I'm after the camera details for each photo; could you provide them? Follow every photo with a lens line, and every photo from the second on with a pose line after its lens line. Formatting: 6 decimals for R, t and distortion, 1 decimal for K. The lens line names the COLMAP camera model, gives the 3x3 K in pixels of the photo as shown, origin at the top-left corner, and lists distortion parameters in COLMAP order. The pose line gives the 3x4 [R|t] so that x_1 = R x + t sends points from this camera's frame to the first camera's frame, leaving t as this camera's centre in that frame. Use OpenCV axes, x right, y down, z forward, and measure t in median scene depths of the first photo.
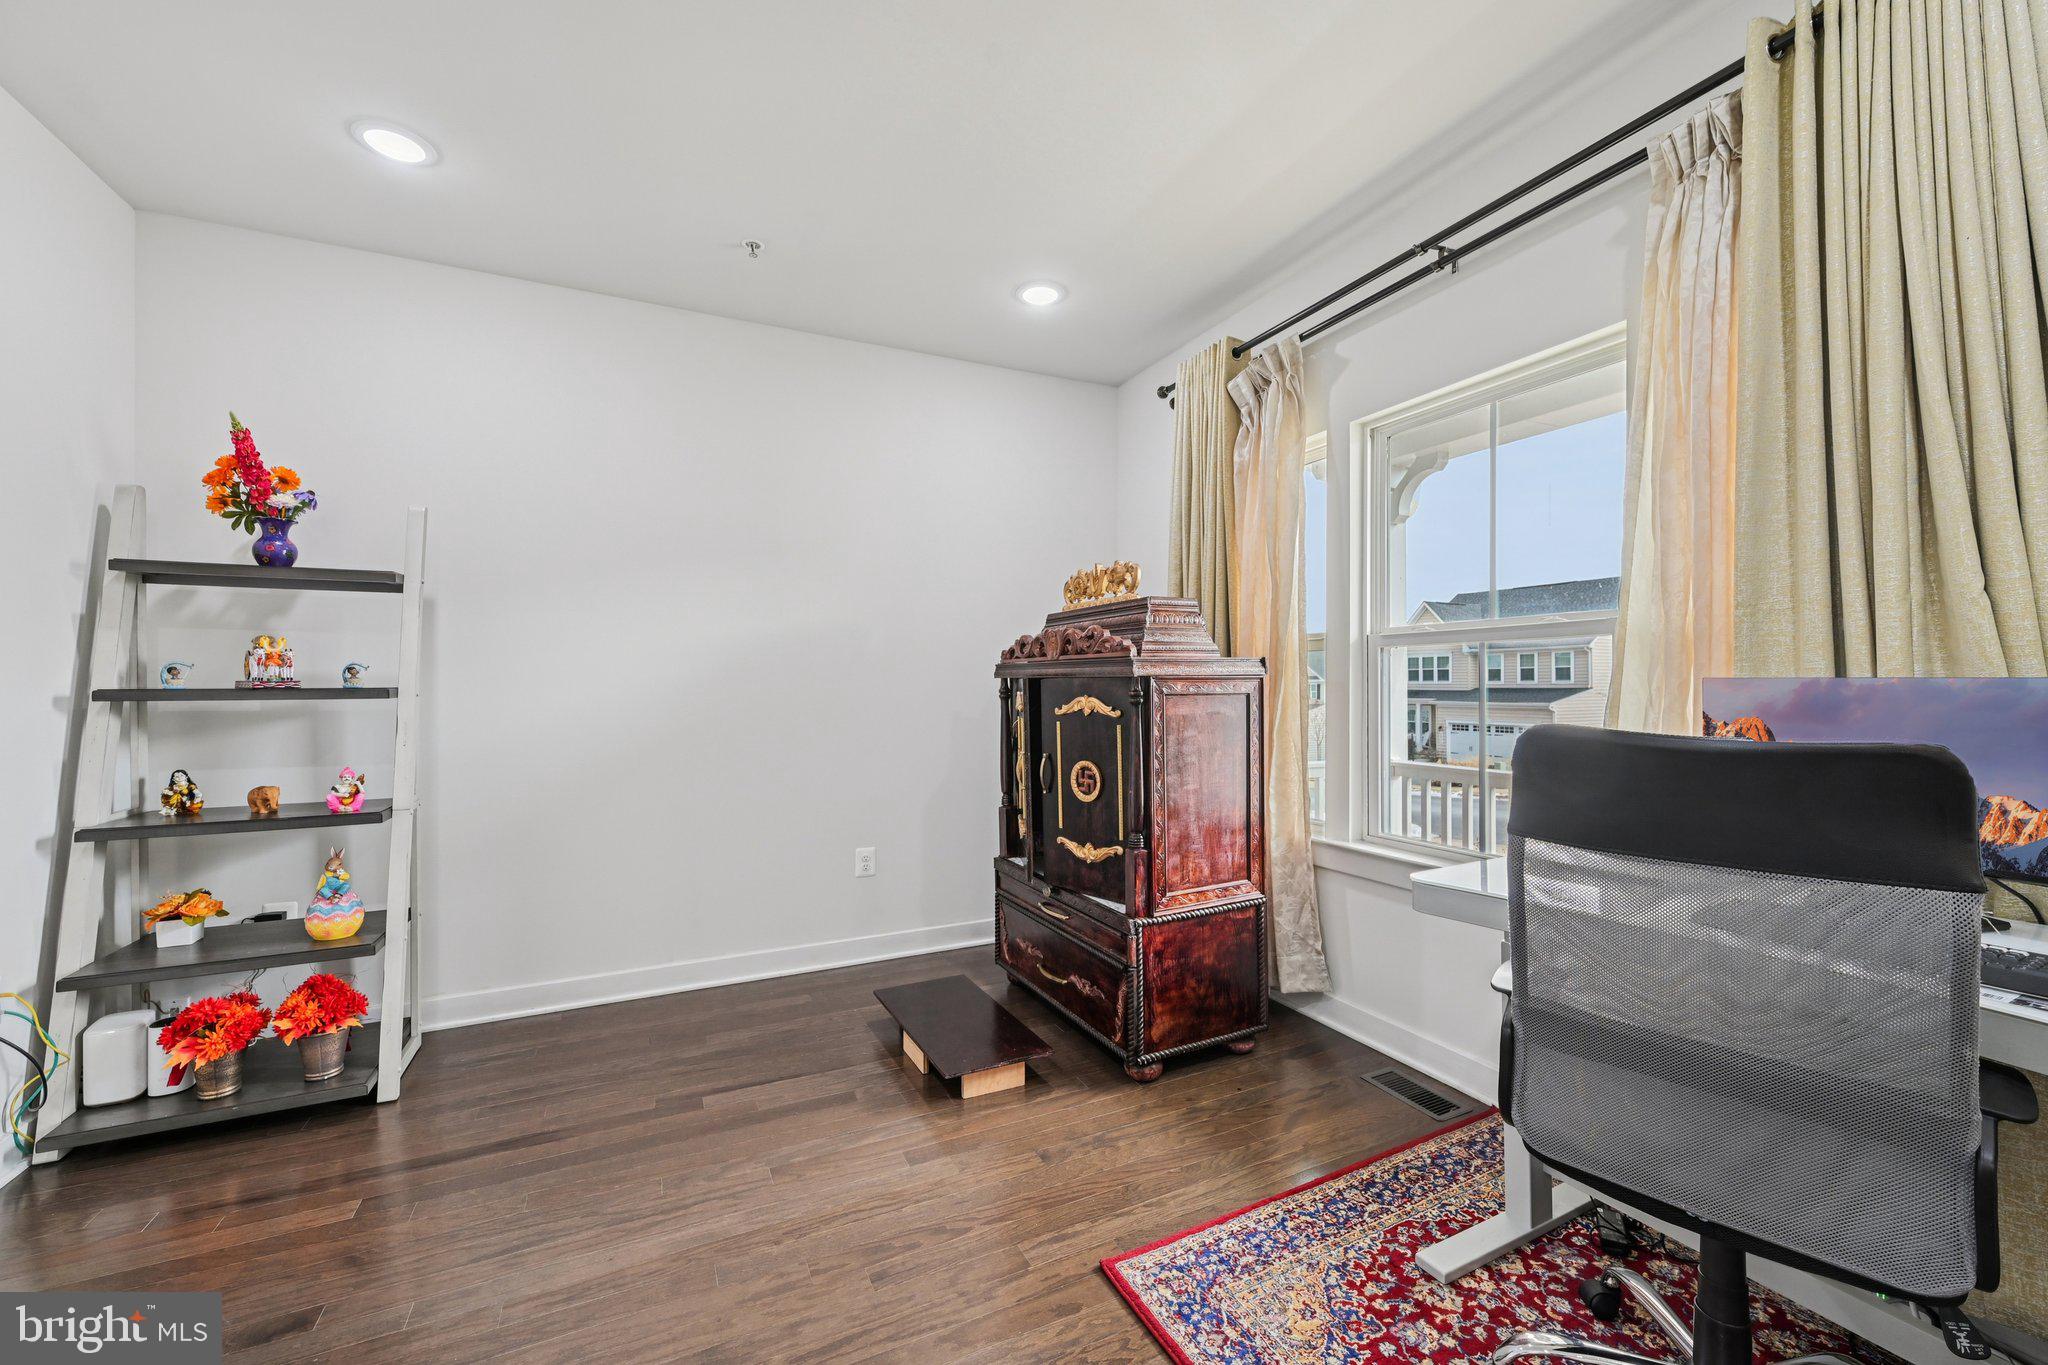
lens RADIAL K [[803.6, 0, 1031.4], [0, 803.6, 693.3], [0, 0, 1]] dist [-0.001498, 0.000185]
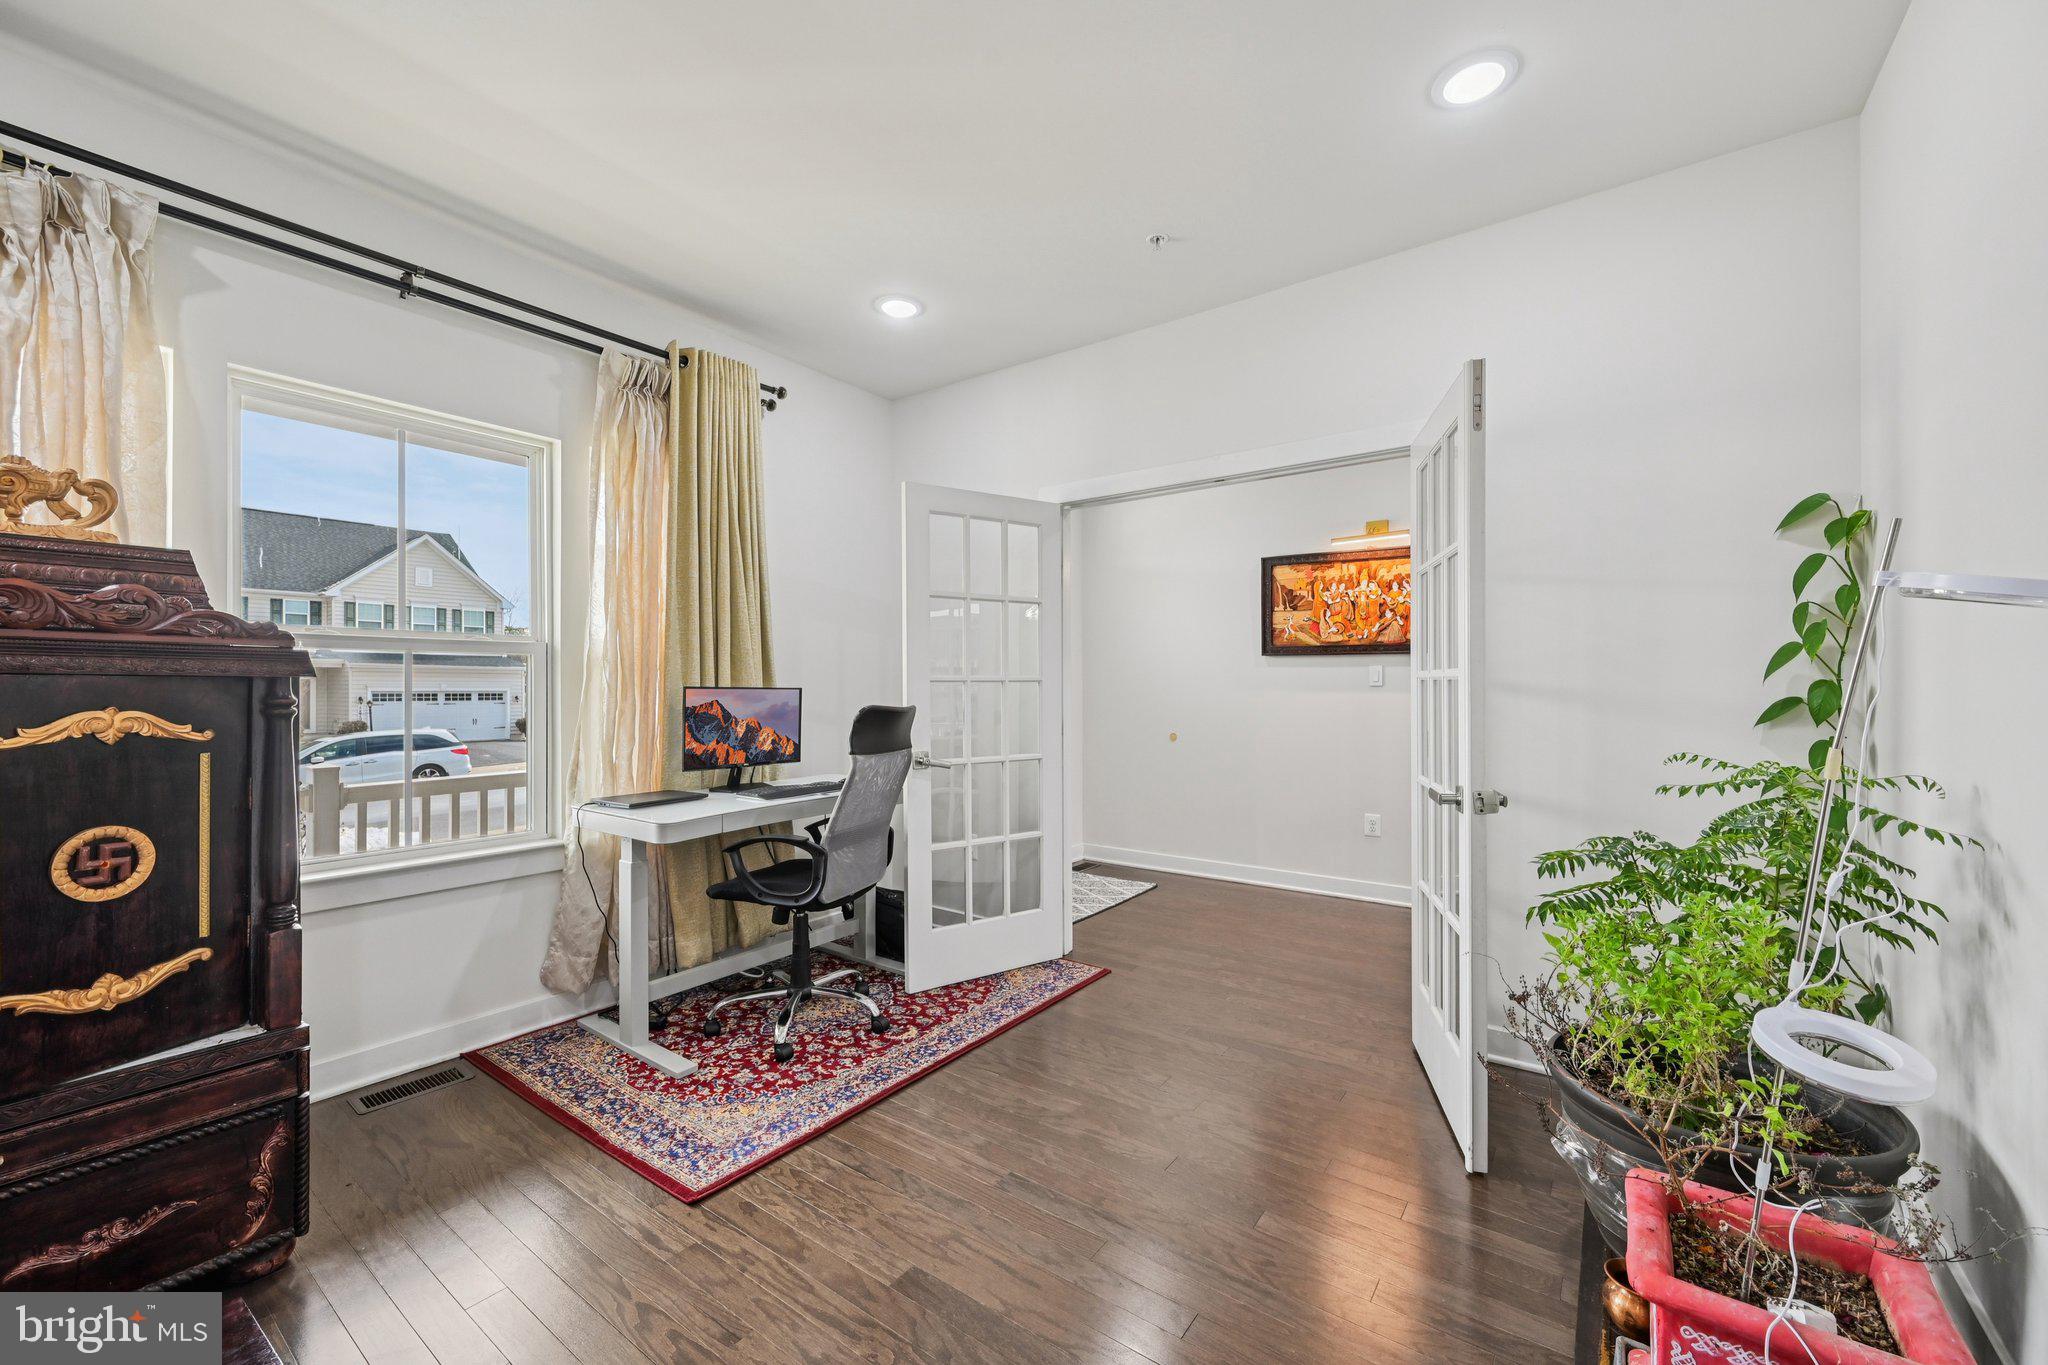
lens RADIAL K [[803.6, 0, 1031.4], [0, 803.6, 693.3], [0, 0, 1]] dist [-0.001498, 0.000185]
pose [[-0.448793, -0.001630, 0.893634, -0.742060], [0.023521, 0.999630, 0.013636, -0.000370], [-0.893326, 0.027138, -0.448589, 0.701118]]
